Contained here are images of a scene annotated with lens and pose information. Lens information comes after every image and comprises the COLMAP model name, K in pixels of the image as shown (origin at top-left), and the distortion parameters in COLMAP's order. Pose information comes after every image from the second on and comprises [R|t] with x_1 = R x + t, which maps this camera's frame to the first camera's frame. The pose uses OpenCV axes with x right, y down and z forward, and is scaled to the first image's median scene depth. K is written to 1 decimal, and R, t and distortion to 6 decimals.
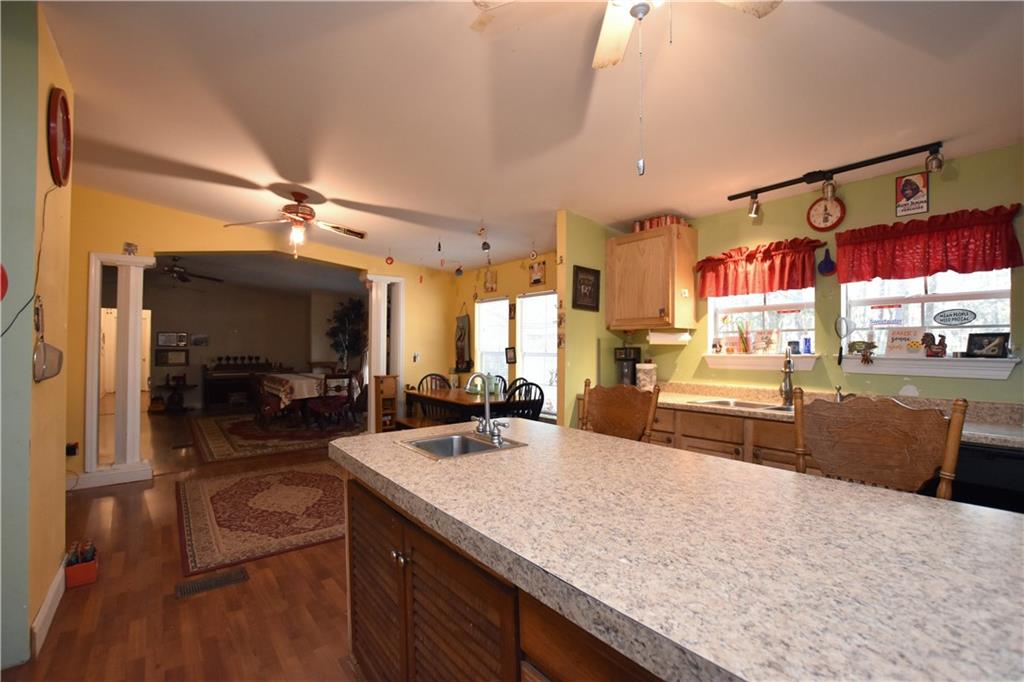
lens RADIAL K [[475.6, 0, 508.7], [0, 475.6, 340.6], [0, 0, 1]] dist [-0.027925, 0.001206]
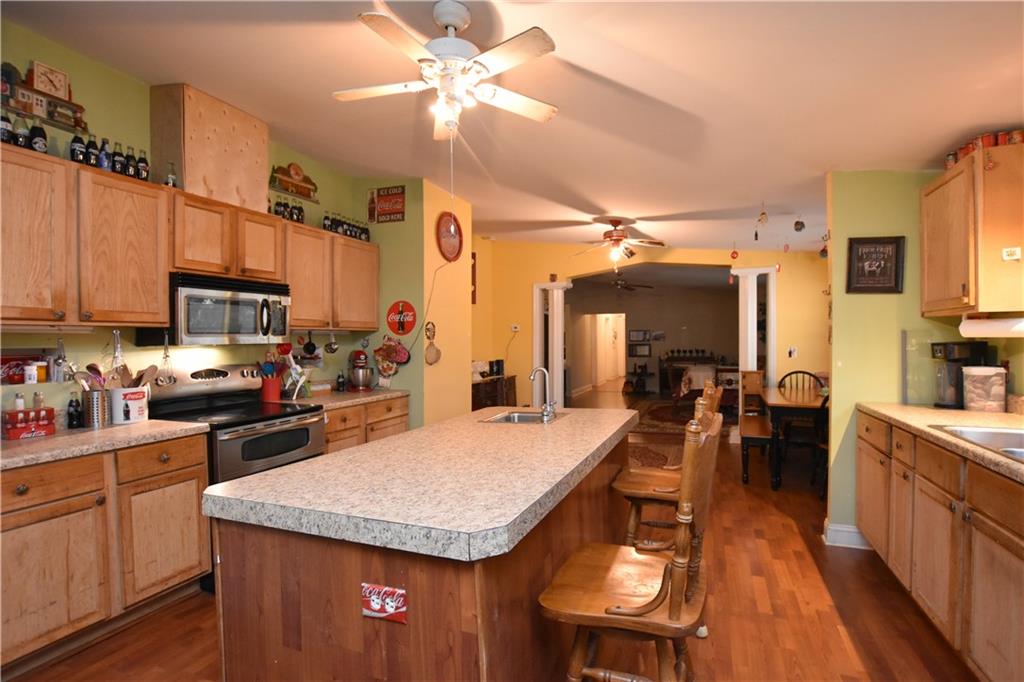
lens RADIAL K [[475.6, 0, 507.9], [0, 475.6, 343.8], [0, 0, 1]] dist [-0.027925, 0.001206]
pose [[0.511992, -0.005278, -0.858974, 0.293816], [0.025284, 0.999640, 0.008928, -0.003262], [0.858618, -0.026290, 0.511942, 0.067850]]
